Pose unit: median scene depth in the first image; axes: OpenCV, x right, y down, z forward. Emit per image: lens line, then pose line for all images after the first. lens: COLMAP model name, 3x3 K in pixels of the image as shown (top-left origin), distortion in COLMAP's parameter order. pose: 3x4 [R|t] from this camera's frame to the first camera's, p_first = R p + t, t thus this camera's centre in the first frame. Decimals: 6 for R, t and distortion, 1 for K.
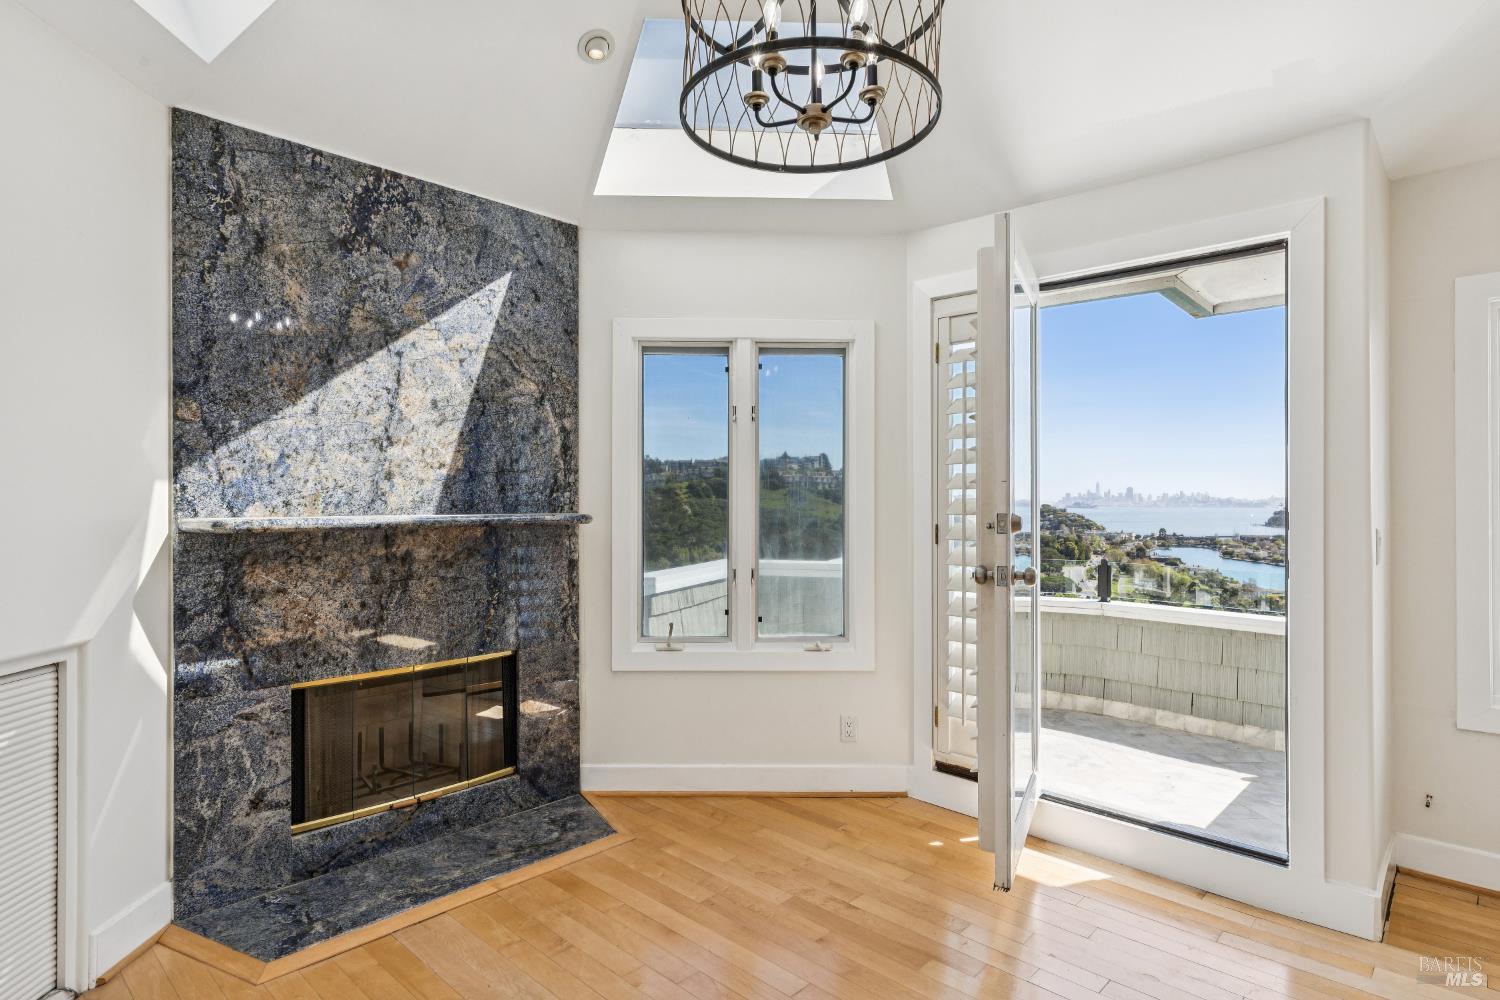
lens RADIAL K [[811.7, 0, 758.6], [0, 811.7, 495.0], [0, 0, 1]] dist [0.001882, -0.001831]
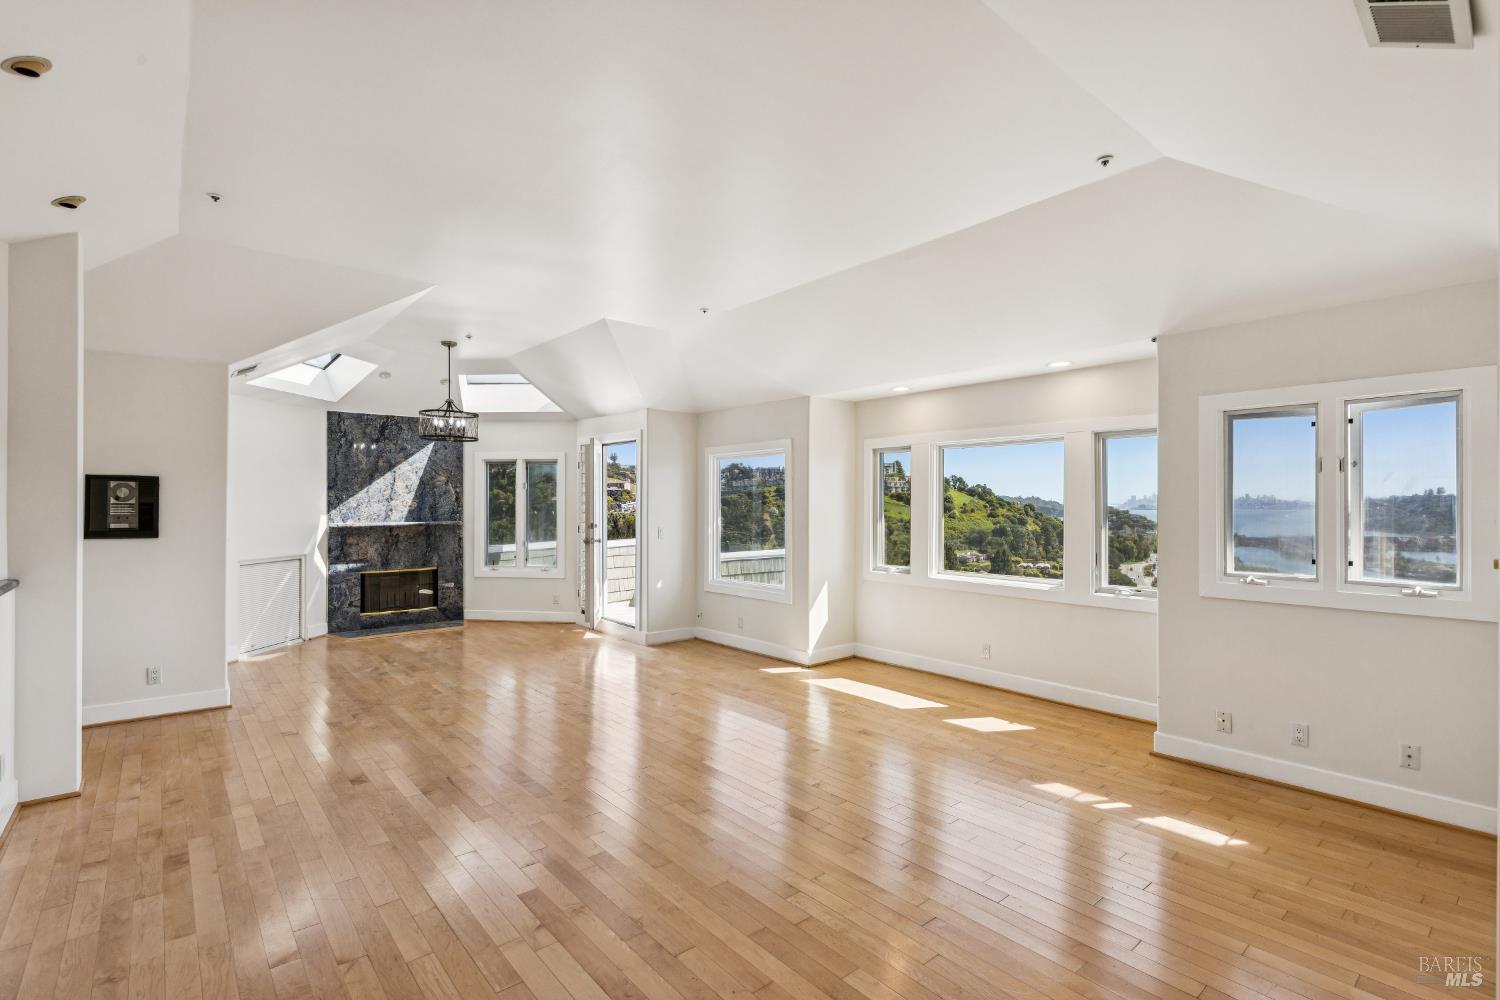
lens RADIAL K [[720.8, 0, 748.1], [0, 720.8, 498.1], [0, 0, 1]] dist [0.009340, -0.000244]
pose [[0.990517, -0.000596, -0.137386, 1.239621], [0.000754, 0.999999, 0.001102, -0.068088], [0.137385, -0.001195, 0.990517, -1.521247]]
